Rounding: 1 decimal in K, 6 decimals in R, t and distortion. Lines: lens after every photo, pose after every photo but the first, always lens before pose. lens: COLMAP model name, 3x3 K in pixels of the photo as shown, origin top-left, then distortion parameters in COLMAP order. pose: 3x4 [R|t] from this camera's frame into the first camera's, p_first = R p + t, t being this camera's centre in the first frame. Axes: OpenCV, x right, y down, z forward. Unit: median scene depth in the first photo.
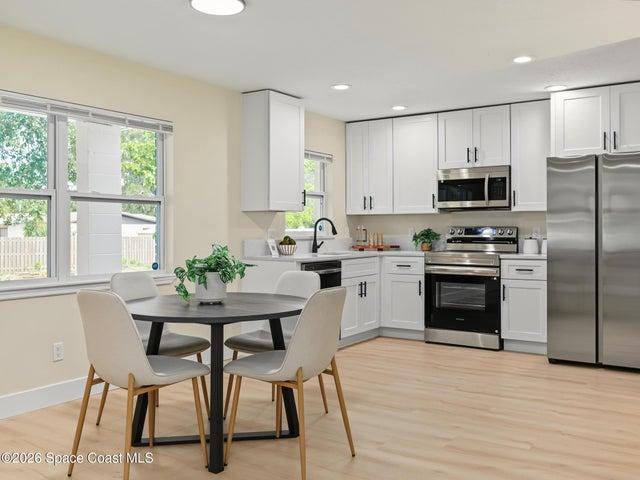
lens RADIAL K [[628.9, 0, 319.6], [0, 628.9, 237.7], [0, 0, 1]] dist [0.012098, 0.000000]
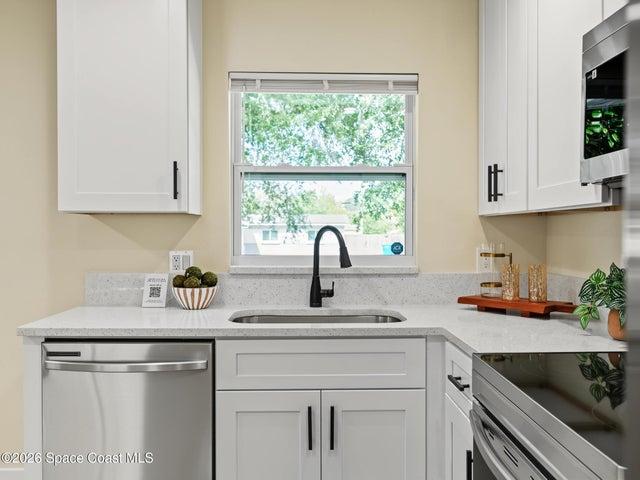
lens RADIAL K [[594.0, 0, 319.1], [0, 594.0, 236.7], [0, 0, 1]] dist [0.014092, 0.000000]
pose [[0.564072, 0.005343, -0.825708, 0.339224], [-0.017034, 0.999842, -0.005166, -0.022616], [0.825550, 0.016979, 0.564074, 0.799170]]
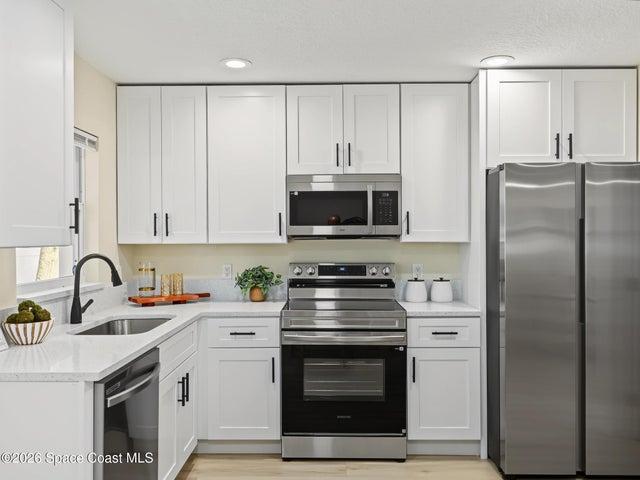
lens RADIAL K [[535.0, 0, 320.6], [0, 535.0, 238.5], [0, 0, 1]] dist [-0.006017, 0.007413]
pose [[0.833296, 0.000936, 0.552826, -0.083618], [0.008350, 0.999863, -0.014280, -0.037217], [-0.552764, 0.016516, 0.833174, 0.554954]]
